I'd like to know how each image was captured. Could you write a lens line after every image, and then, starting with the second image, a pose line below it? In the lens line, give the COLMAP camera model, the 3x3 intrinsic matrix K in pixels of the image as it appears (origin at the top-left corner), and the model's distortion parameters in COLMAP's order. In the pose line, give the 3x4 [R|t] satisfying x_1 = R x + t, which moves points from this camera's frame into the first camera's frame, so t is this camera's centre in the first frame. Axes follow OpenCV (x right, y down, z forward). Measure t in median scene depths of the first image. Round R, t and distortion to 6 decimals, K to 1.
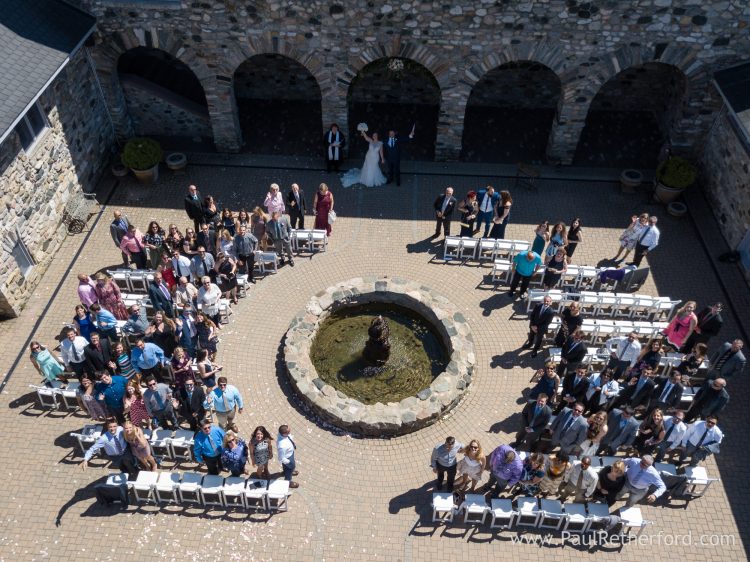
lens RADIAL K [[628.4, 0, 365.0], [0, 628.4, 280.9], [0, 0, 1]] dist [0.072089, -0.088286]
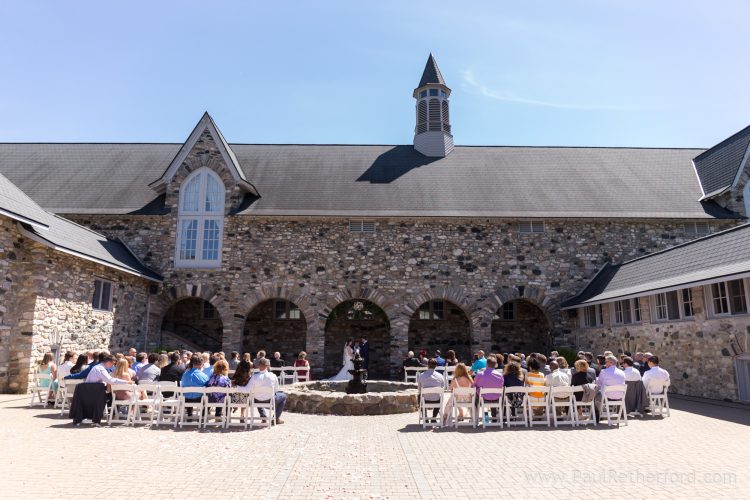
lens RADIAL K [[484.7, 0, 375.0], [0, 484.7, 250.0], [0, 0, 1]] dist [-0.002947, -0.001037]
pose [[0.994923, 0.017871, 0.099039, -0.029113], [0.073456, 0.543734, -0.836037, 0.569421], [-0.068791, 0.839068, 0.539660, 0.271529]]
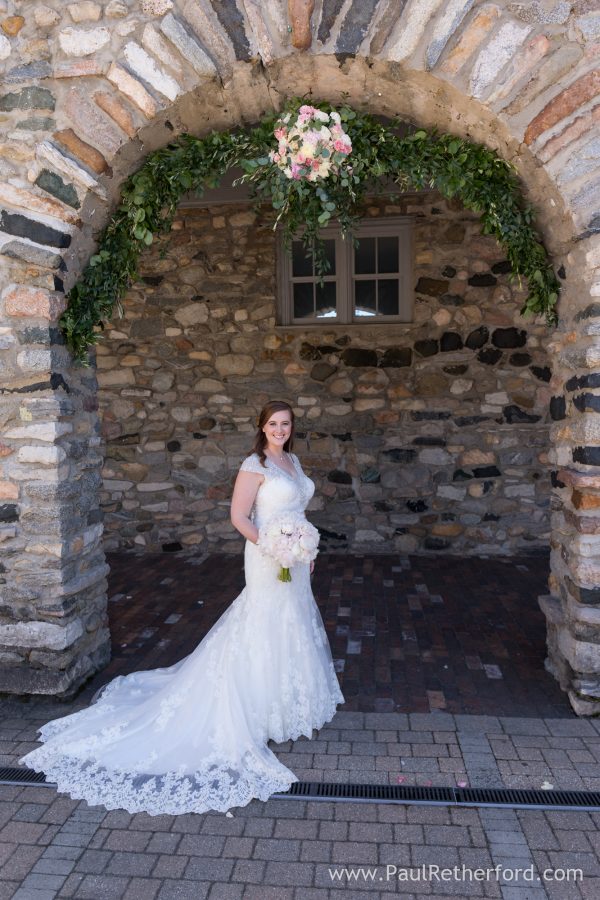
lens RADIAL K [[581.6, 0, 301.3], [0, 581.6, 465.0], [0, 0, 1]] dist [-0.002947, -0.001037]
pose [[0.999044, -0.018444, -0.039638, 0.052826], [-0.012288, 0.751639, -0.659461, -0.158772], [0.041957, 0.659317, 0.750693, 0.960275]]
